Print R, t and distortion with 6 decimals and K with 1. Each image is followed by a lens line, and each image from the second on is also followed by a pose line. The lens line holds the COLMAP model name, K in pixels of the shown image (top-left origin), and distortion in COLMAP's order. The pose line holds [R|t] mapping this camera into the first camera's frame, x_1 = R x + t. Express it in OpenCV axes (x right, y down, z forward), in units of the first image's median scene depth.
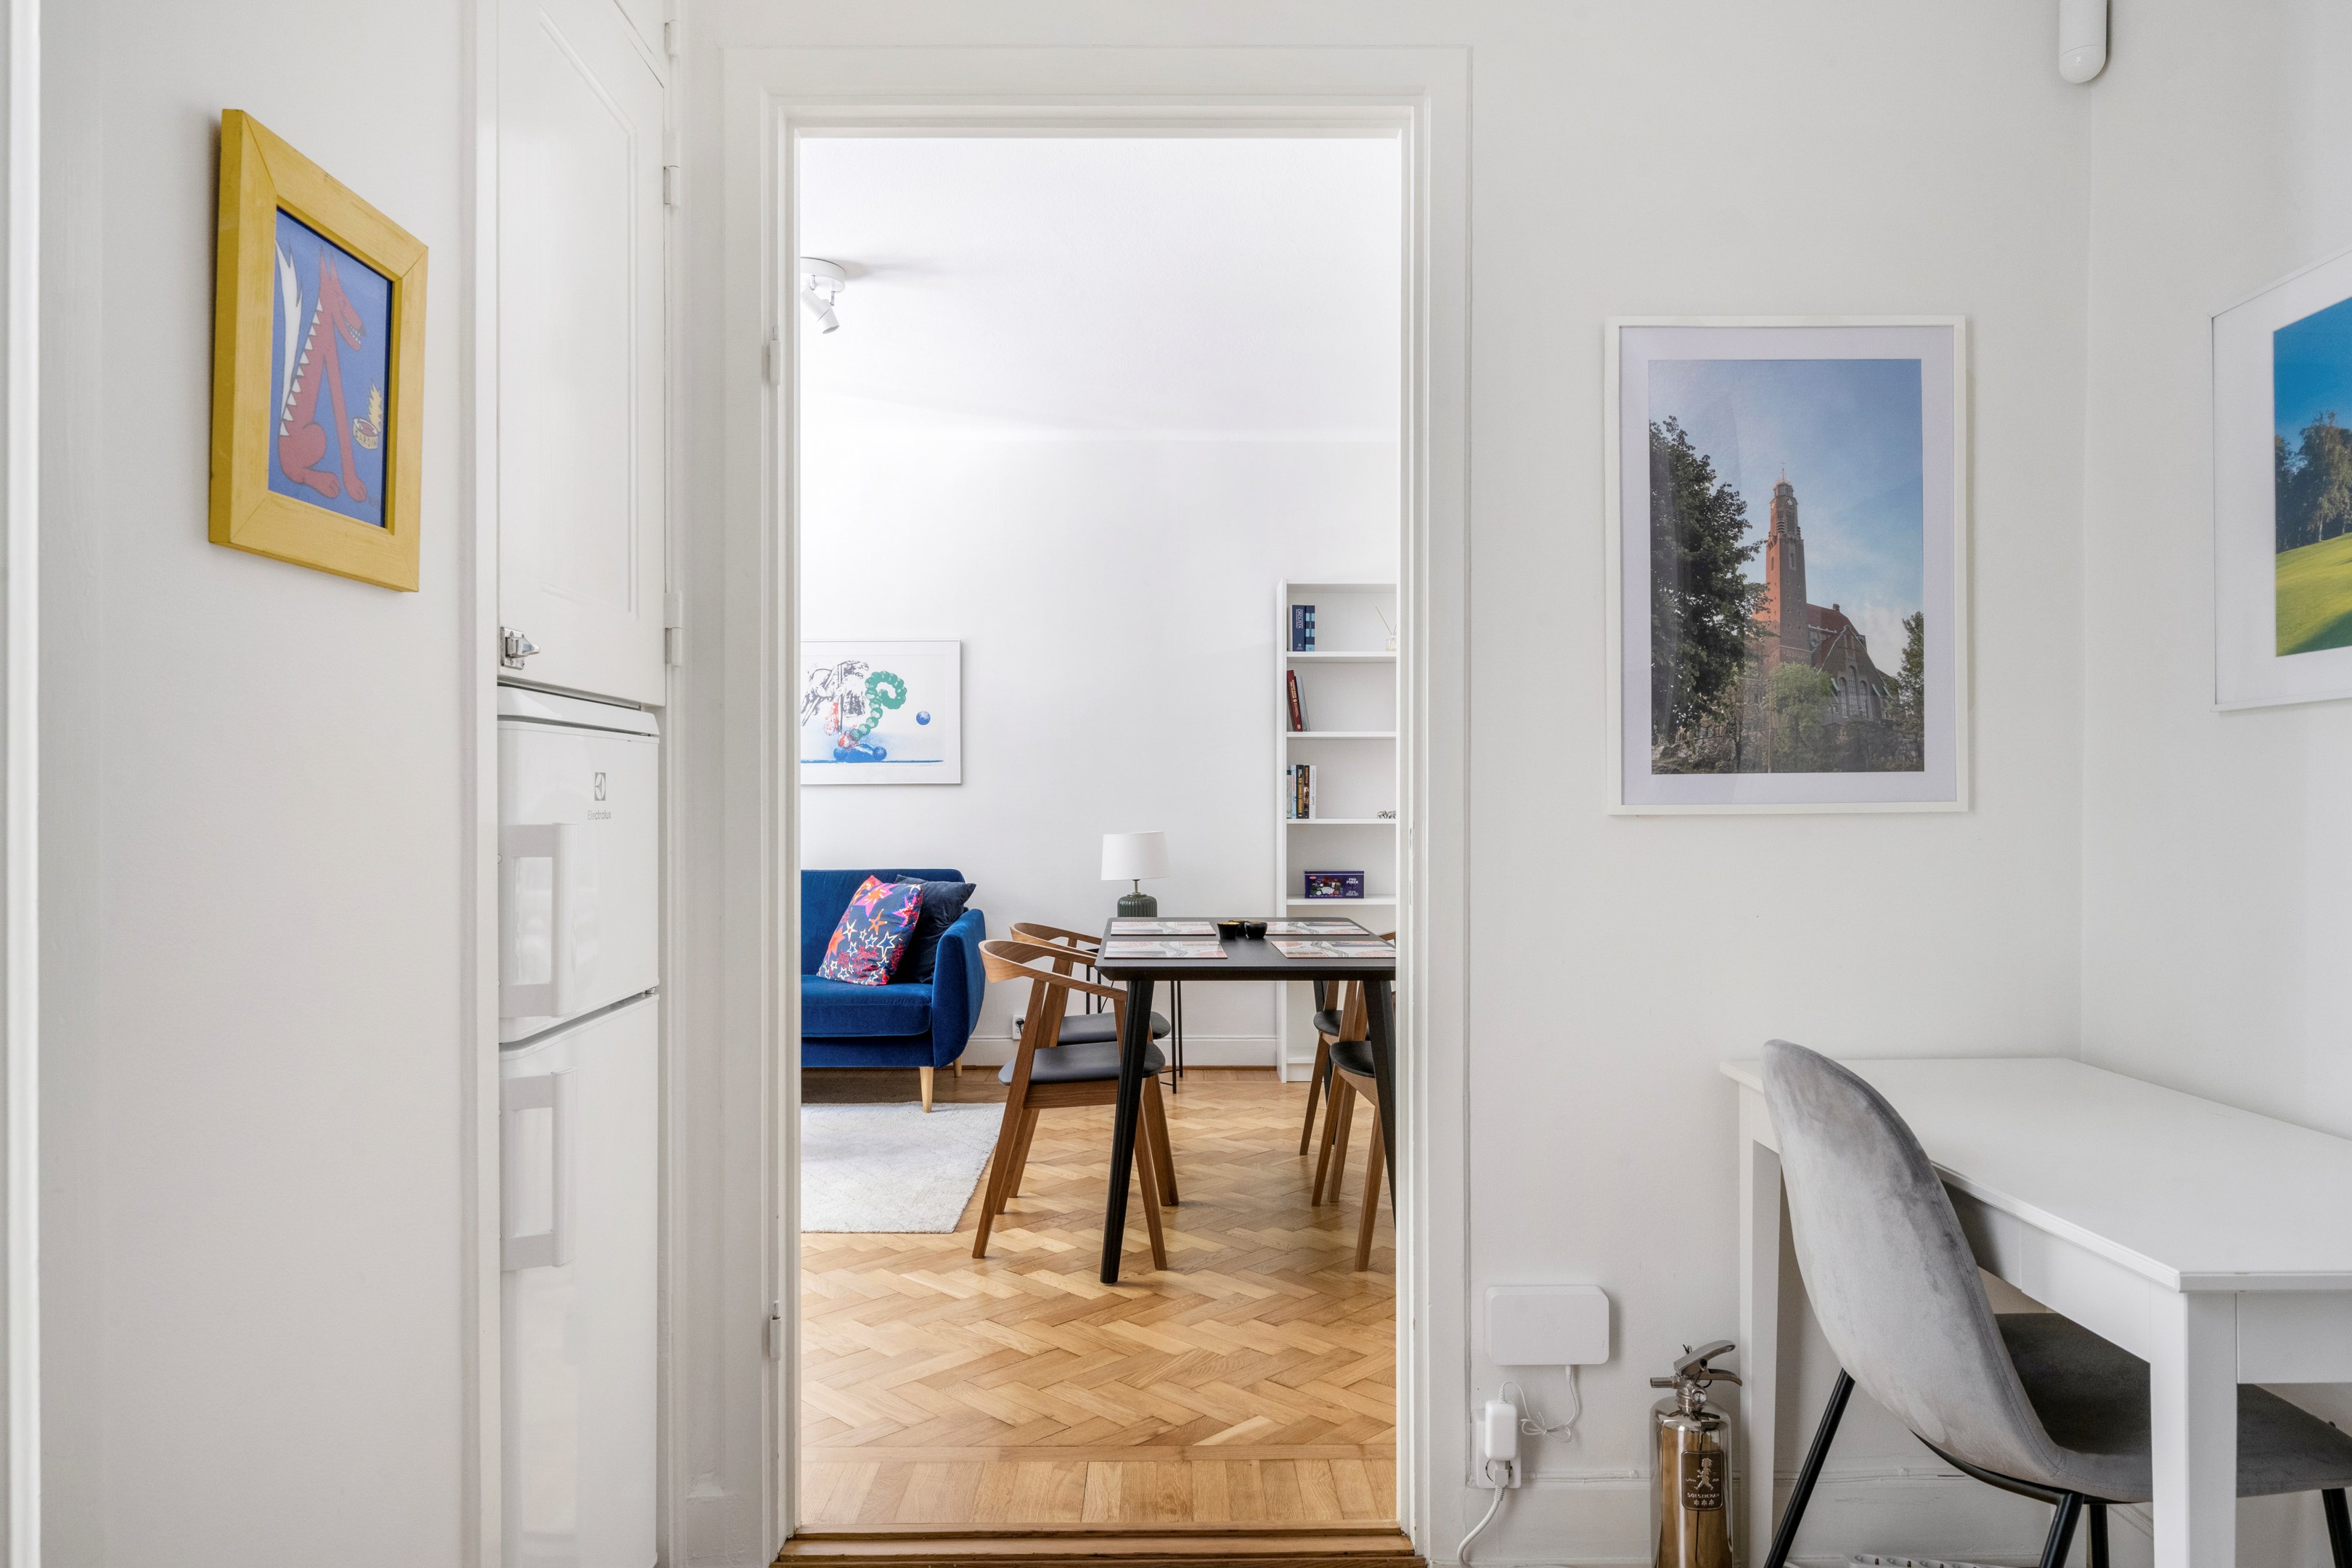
lens RADIAL K [[1484.7, 0, 1181.1], [0, 1484.7, 806.8], [0, 0, 1]] dist [-0.003992, -0.000123]
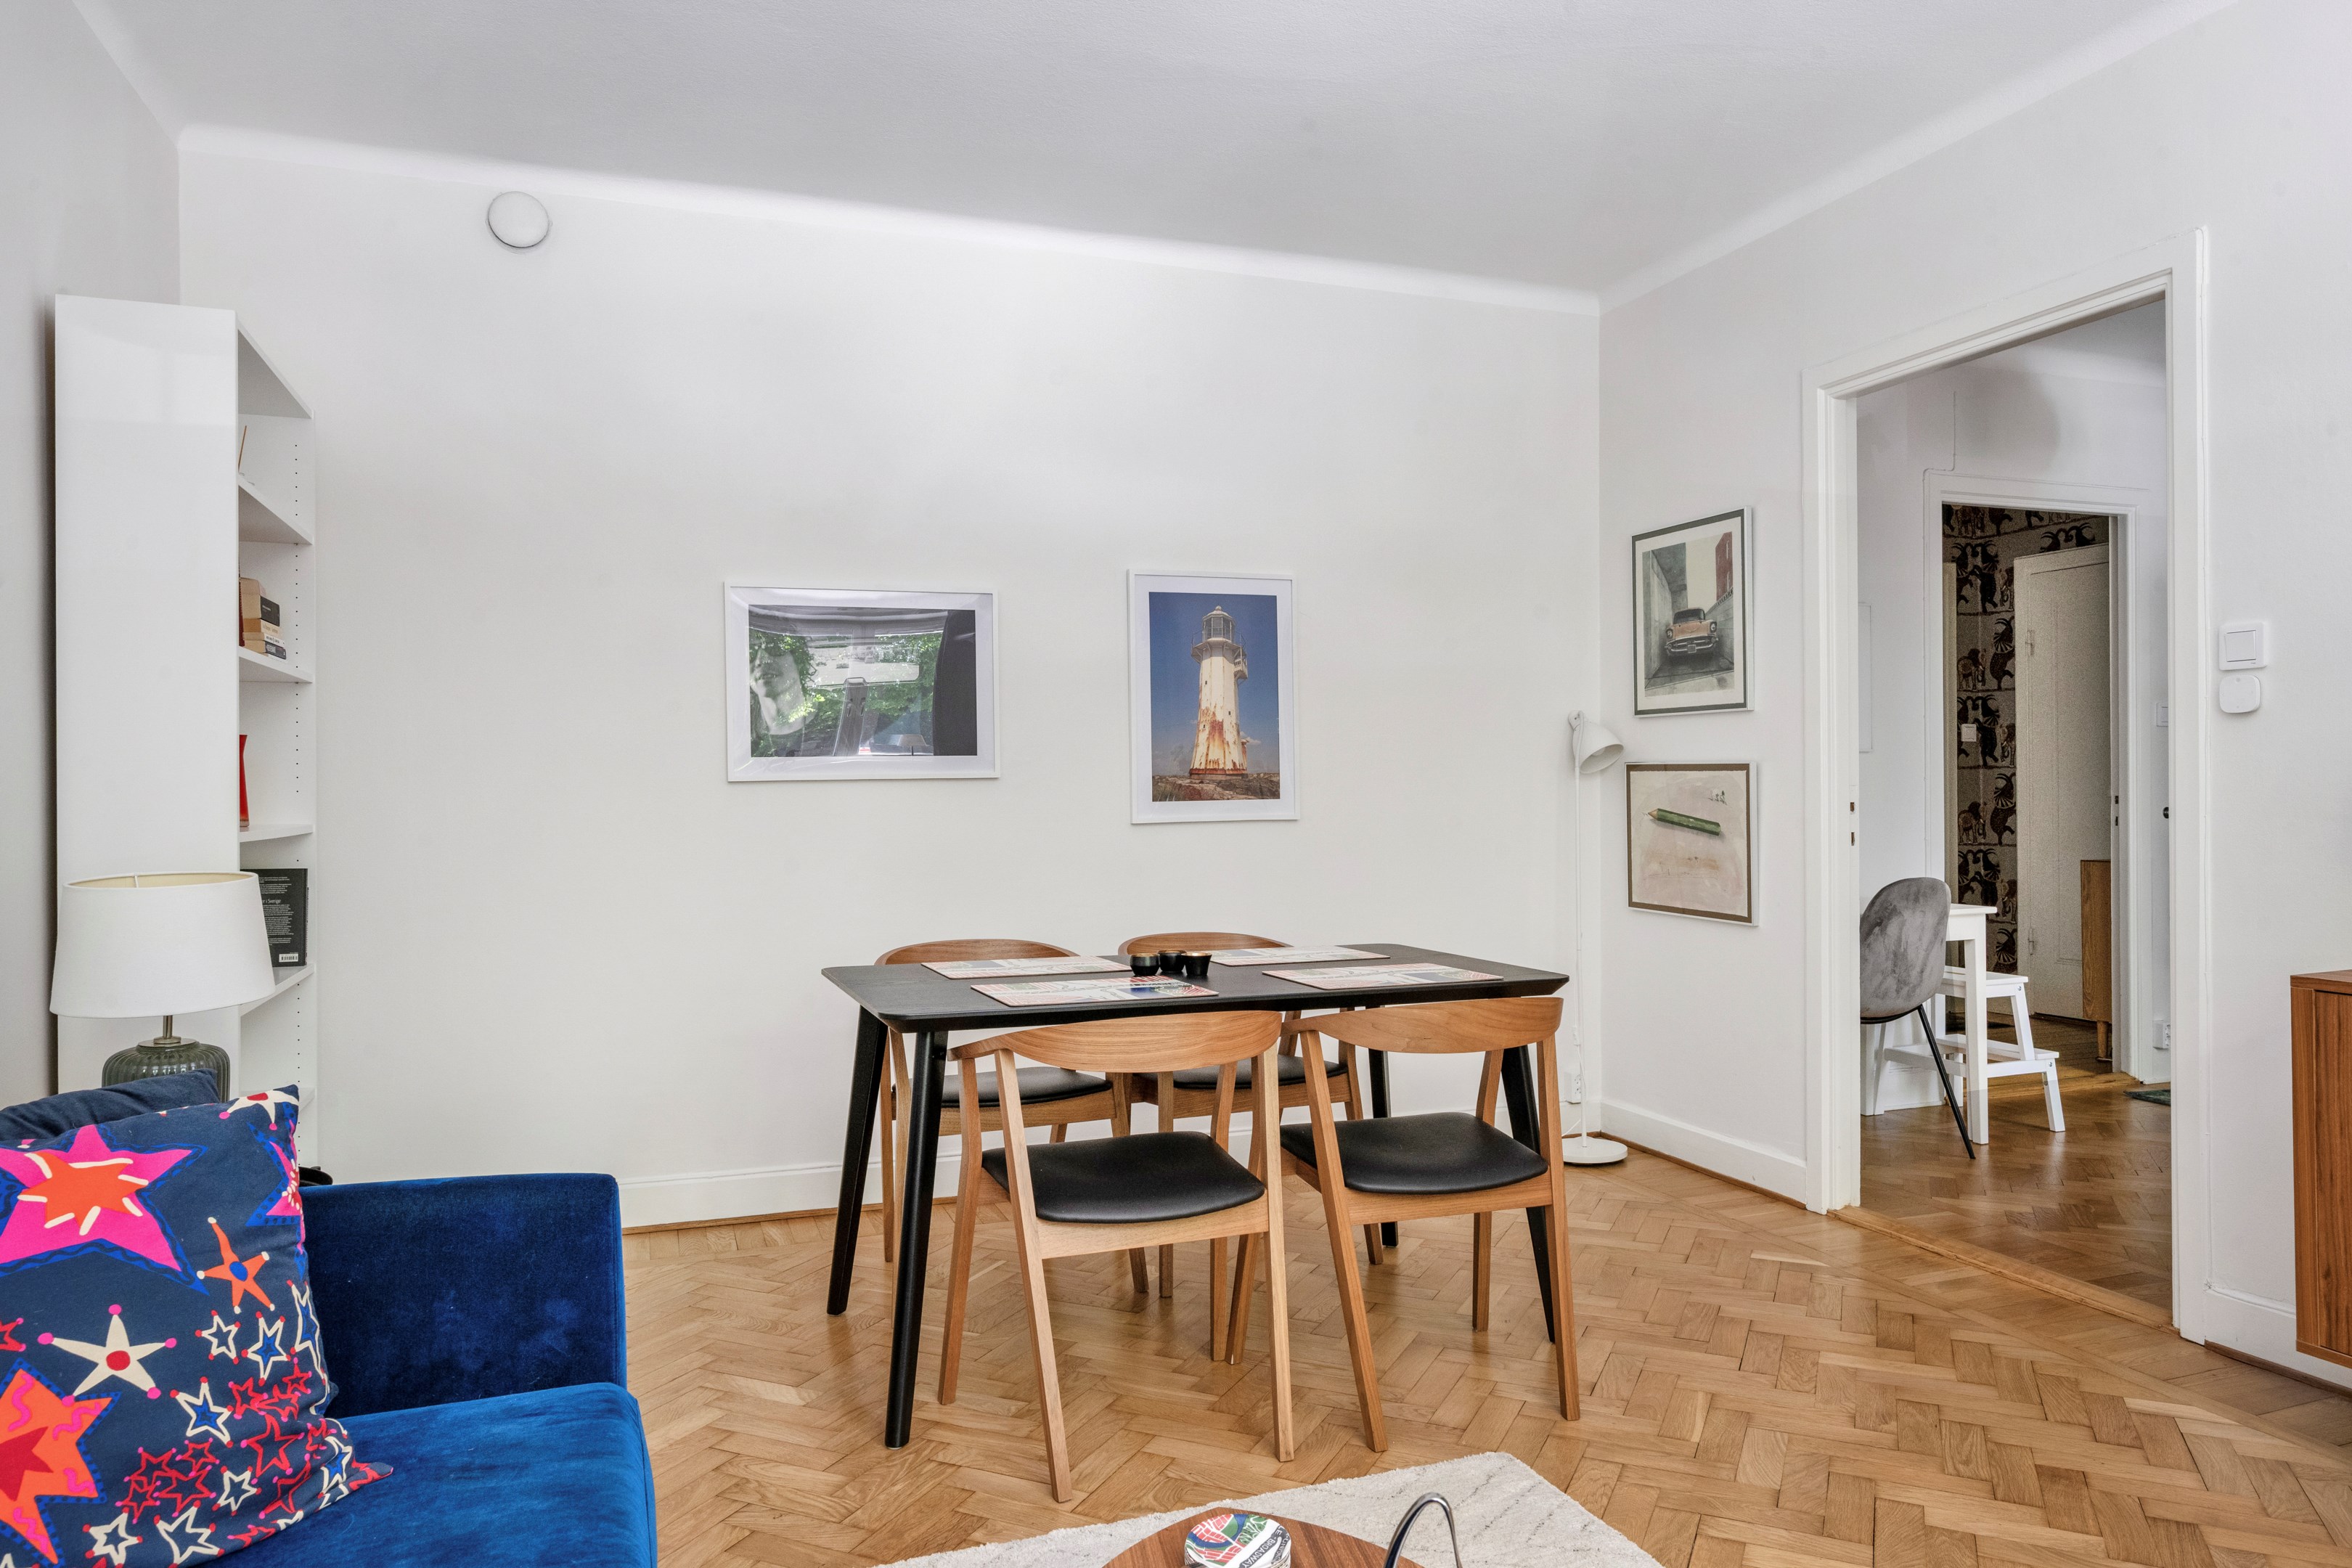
lens RADIAL K [[1529.8, 0, 1164.8], [0, 1529.8, 782.6], [0, 0, 1]] dist [-0.002272, -0.000277]
pose [[-0.333238, 0.007336, 0.942814, -0.609451], [0.014987, 0.999885, -0.002483, -0.003371], [-0.942724, 0.013303, -0.333310, 1.127920]]
